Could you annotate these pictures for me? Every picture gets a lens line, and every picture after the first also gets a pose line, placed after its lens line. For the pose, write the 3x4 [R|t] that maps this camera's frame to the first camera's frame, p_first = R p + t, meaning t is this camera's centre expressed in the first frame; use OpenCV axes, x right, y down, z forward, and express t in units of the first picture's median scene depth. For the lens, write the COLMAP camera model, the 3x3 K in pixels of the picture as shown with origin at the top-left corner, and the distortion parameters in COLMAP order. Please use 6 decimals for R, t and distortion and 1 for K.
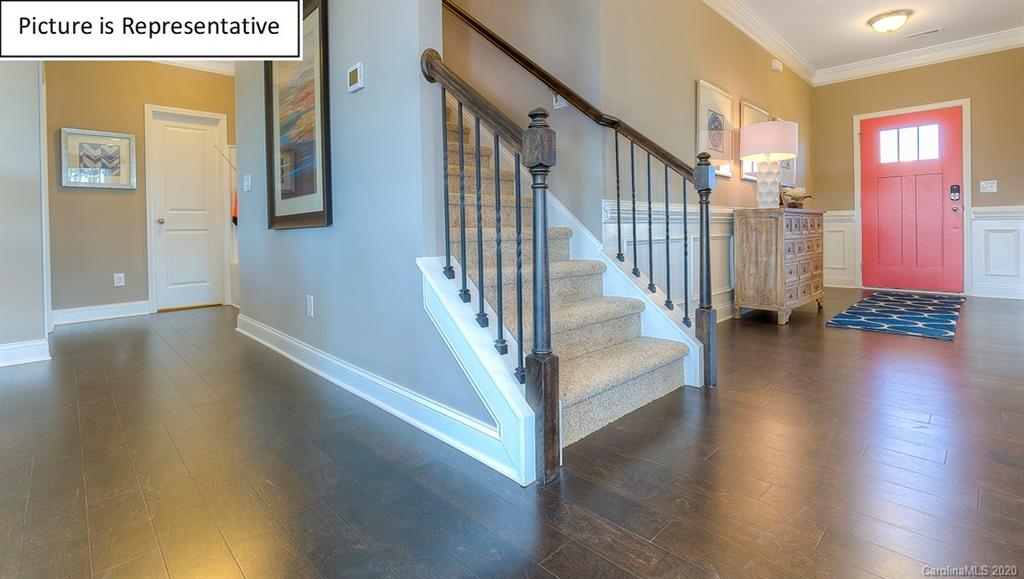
lens RADIAL K [[470.7, 0, 502.7], [0, 470.7, 235.3], [0, 0, 1]] dist [-0.006531, 0.000665]
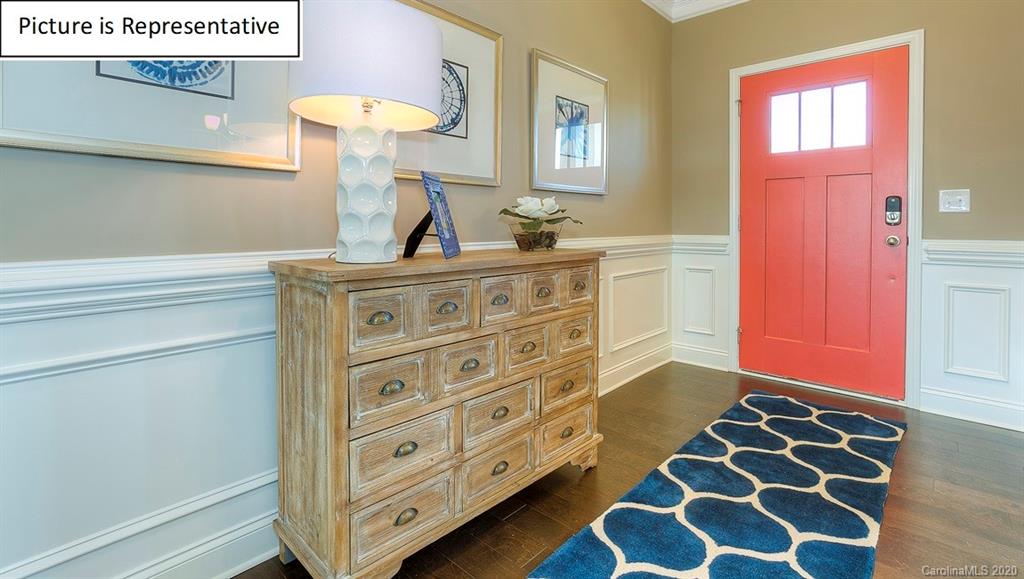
lens RADIAL K [[470.7, 0, 507.1], [0, 470.7, 230.2], [0, 0, 1]] dist [-0.006531, 0.000665]
pose [[0.998501, 0.015542, 0.052474, 0.508428], [-0.015634, 0.999877, 0.001360, -0.063073], [-0.052446, -0.002178, 0.998621, 0.499107]]
